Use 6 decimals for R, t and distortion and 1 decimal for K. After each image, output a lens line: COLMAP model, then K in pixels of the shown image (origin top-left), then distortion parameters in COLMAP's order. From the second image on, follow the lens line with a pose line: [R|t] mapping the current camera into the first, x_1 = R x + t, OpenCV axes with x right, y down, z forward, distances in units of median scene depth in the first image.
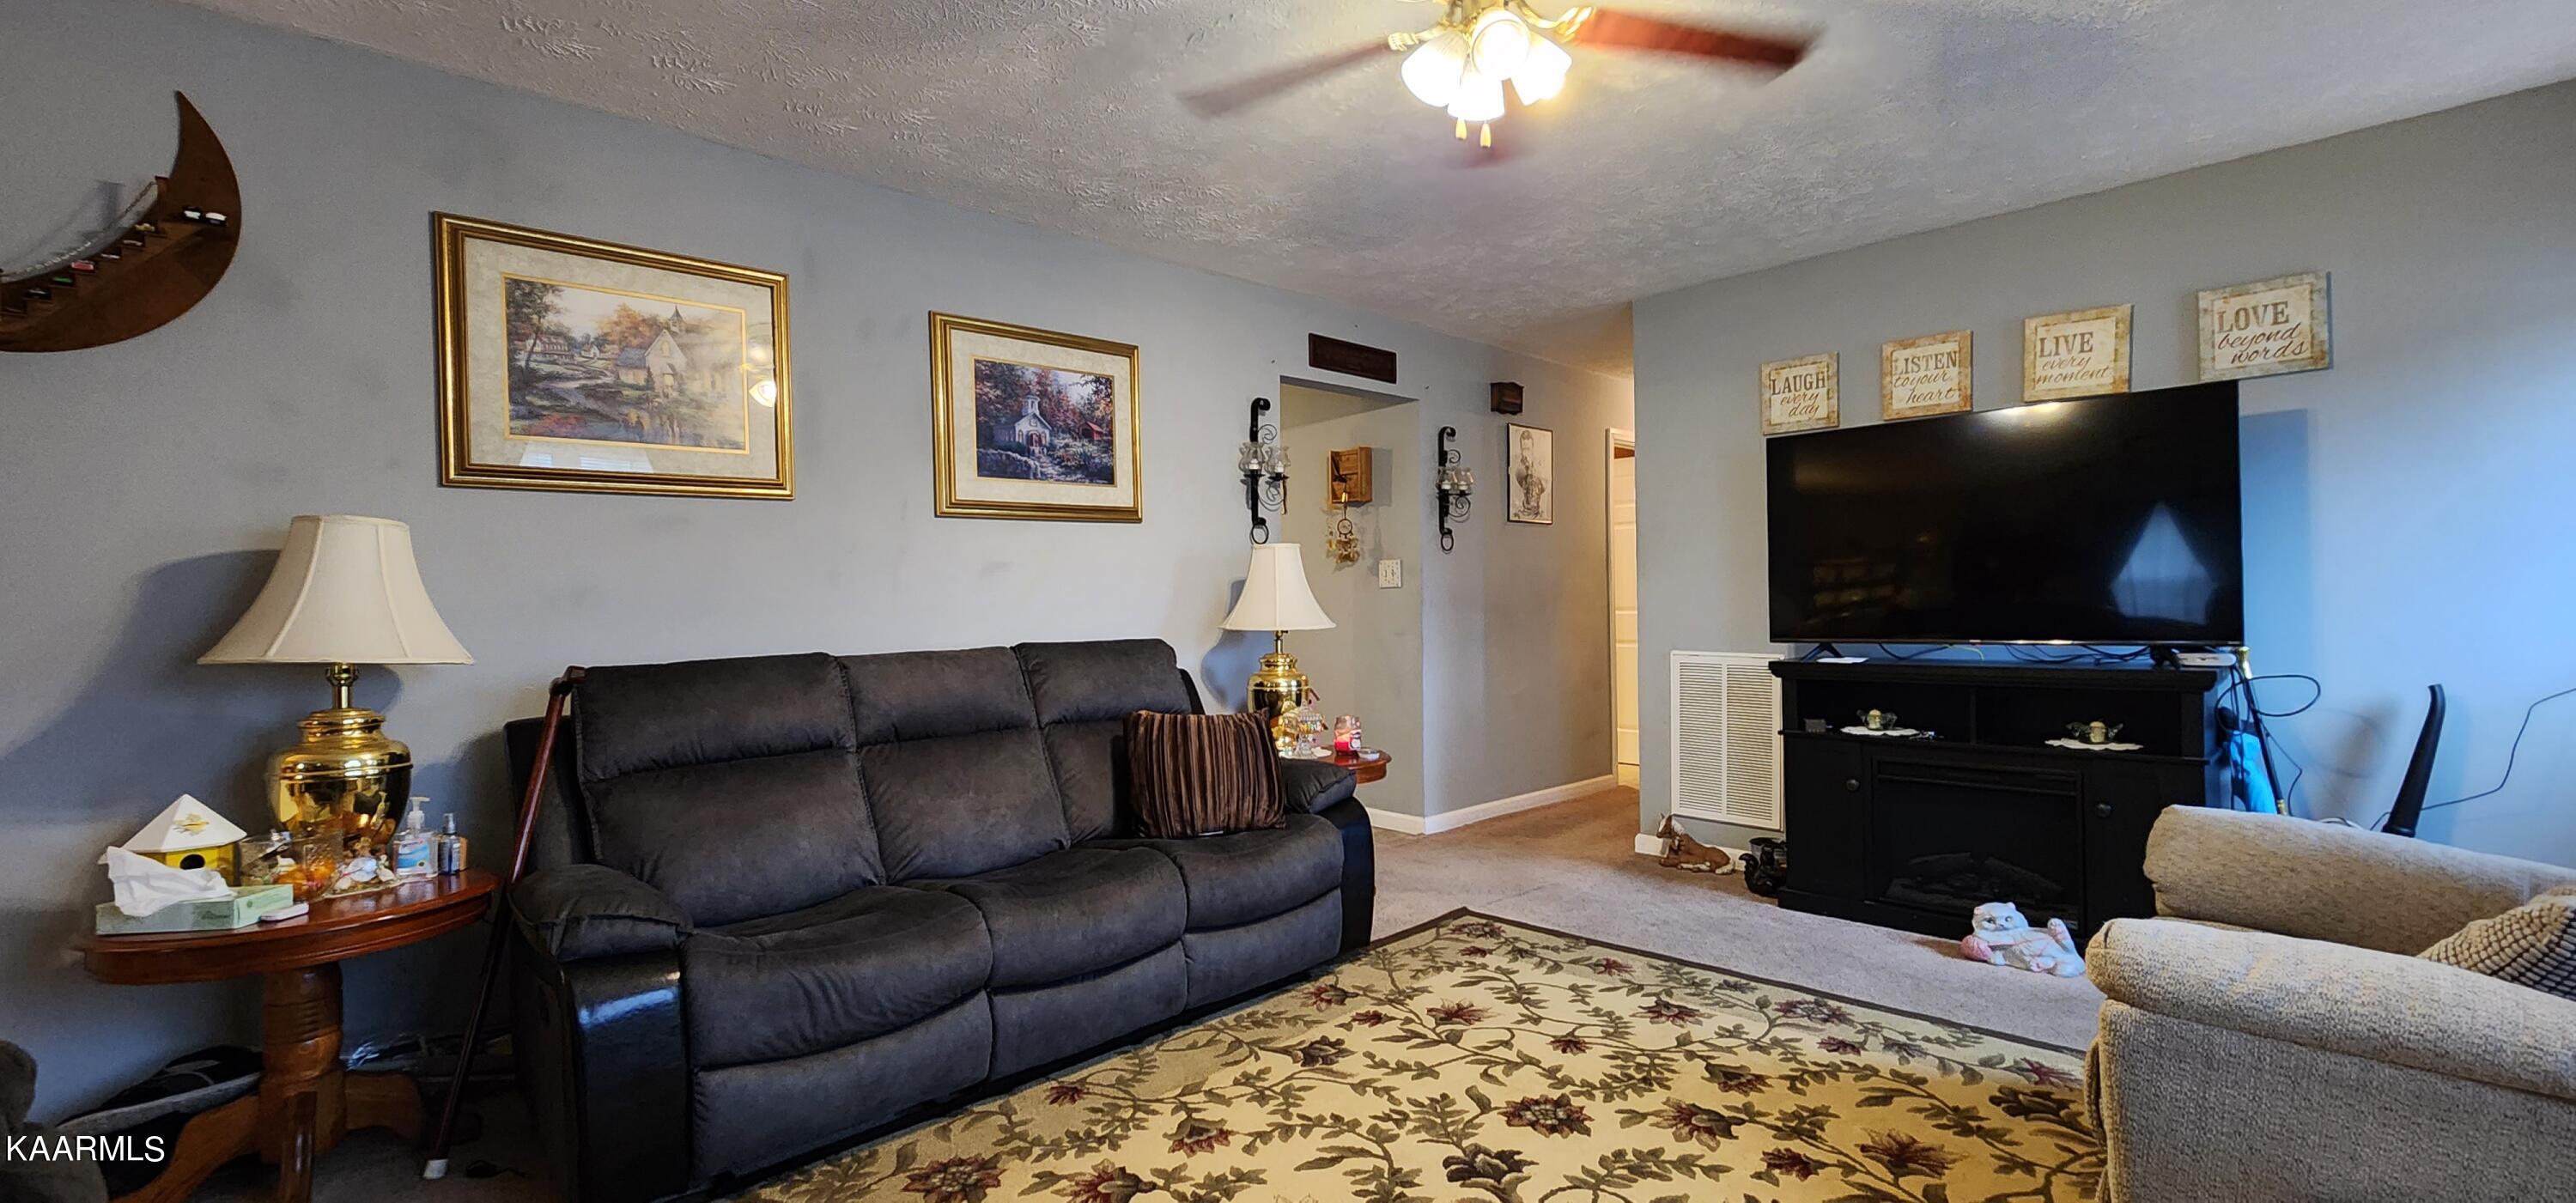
lens RADIAL K [[1065.9, 0, 1282.9], [0, 1065.9, 605.7], [0, 0, 1]] dist [-0.002162, -0.000213]
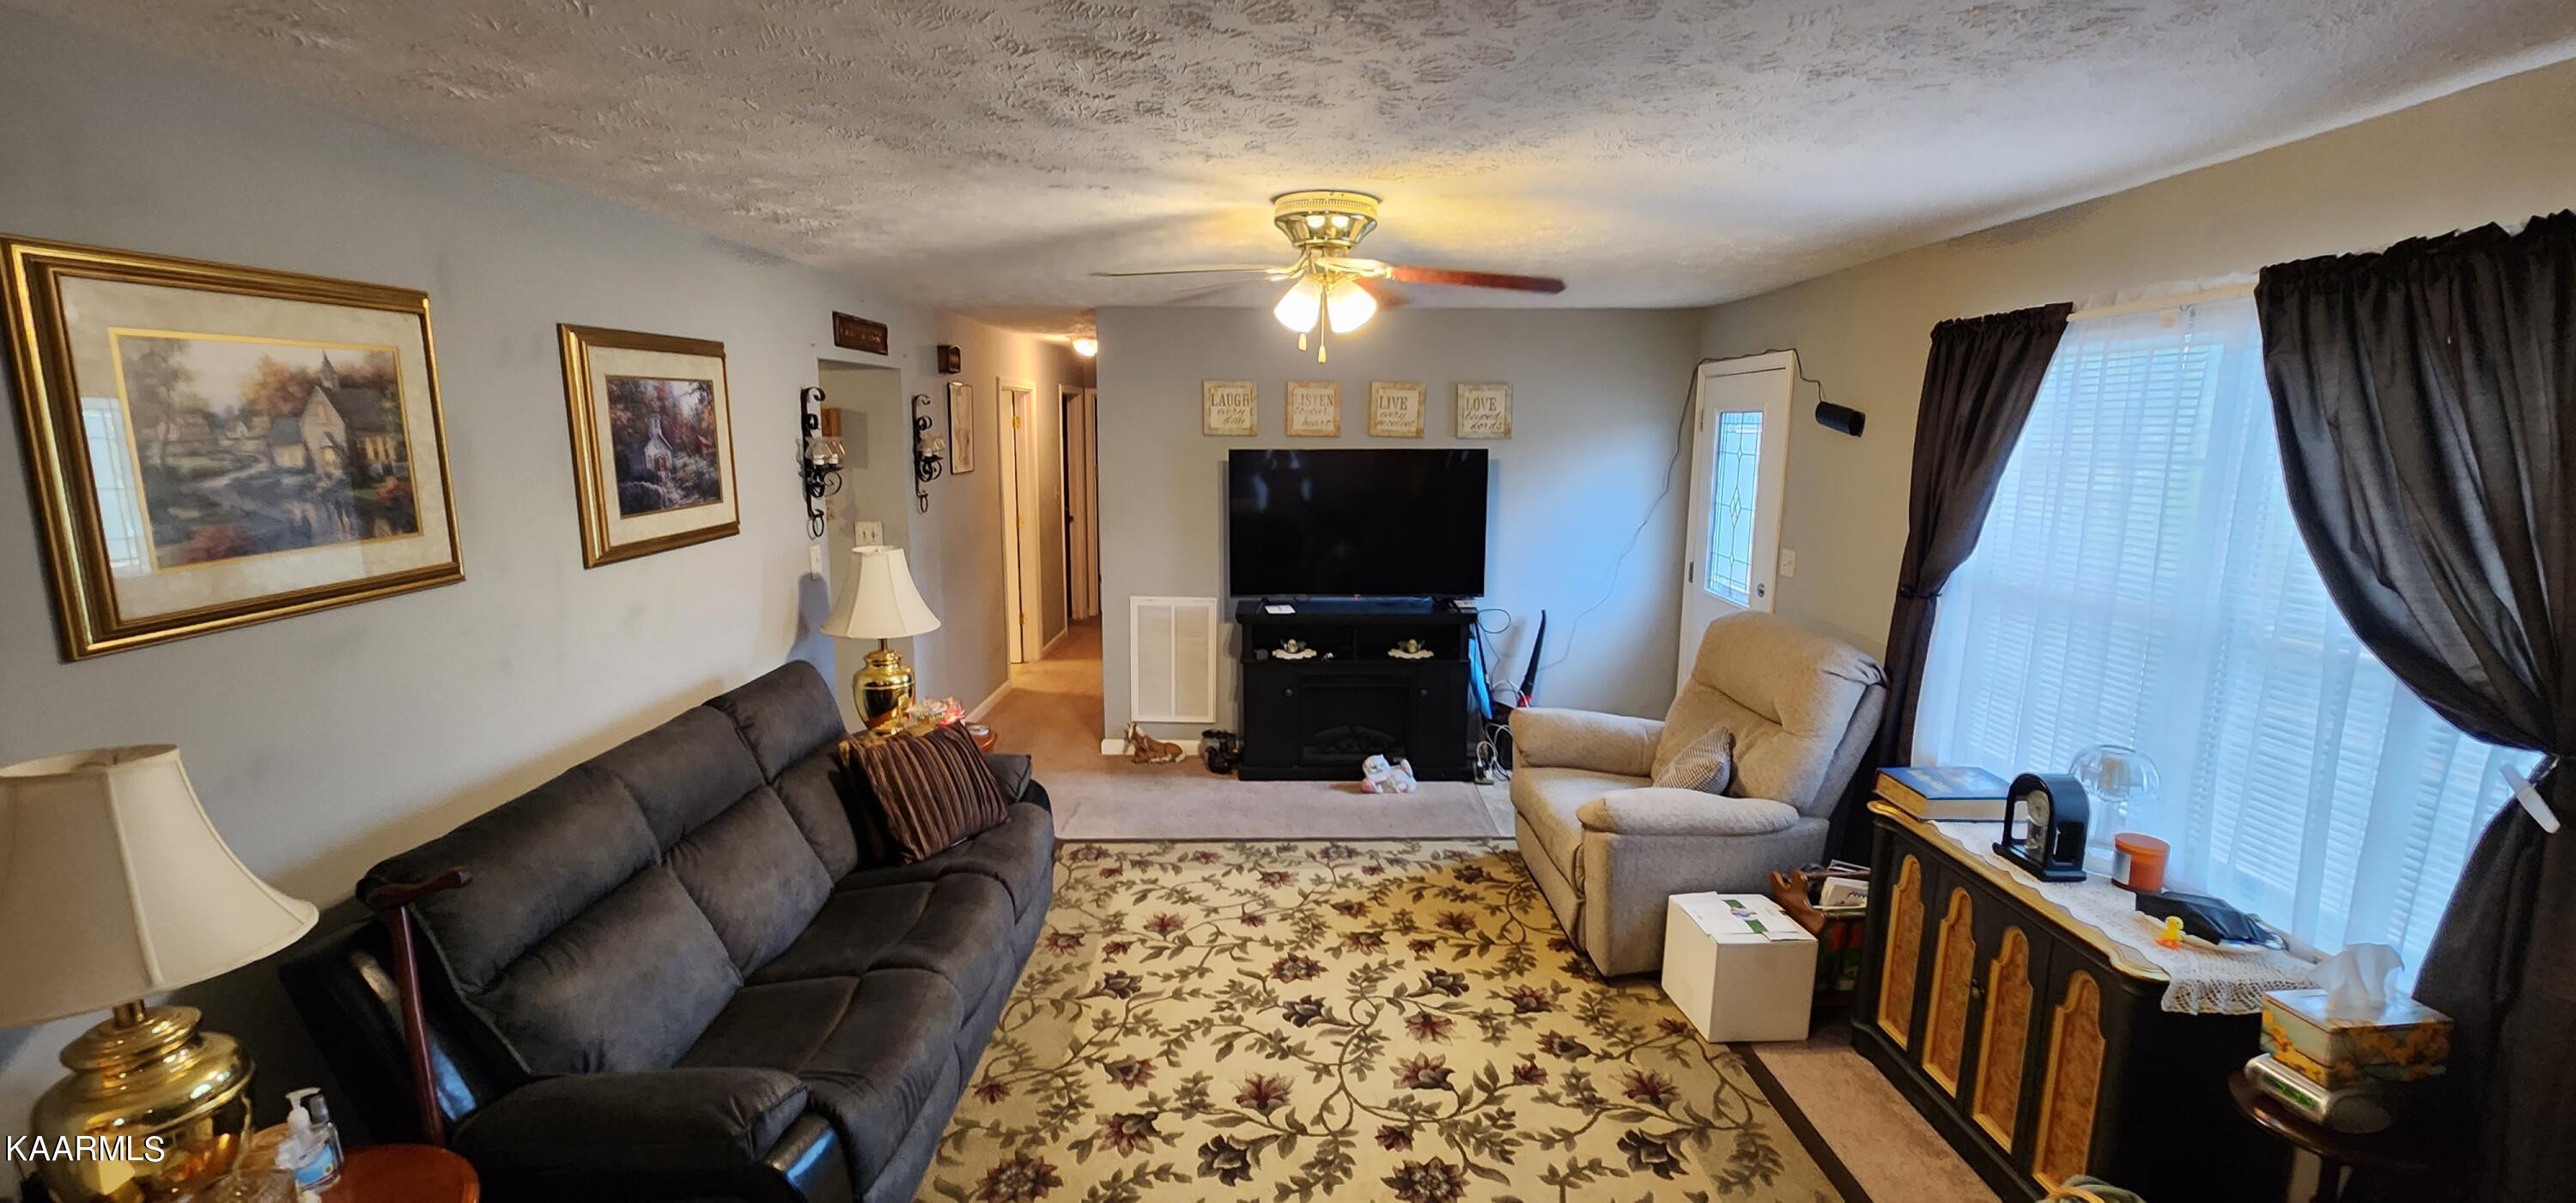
lens RADIAL K [[1065.9, 0, 1282.9], [0, 1065.9, 605.7], [0, 0, 1]] dist [-0.002162, -0.000213]
pose [[0.688891, -0.103733, 0.717404, -0.607815], [-0.015671, 0.987345, 0.157813, -0.216625], [-0.724695, -0.119959, 0.678547, 0.007807]]
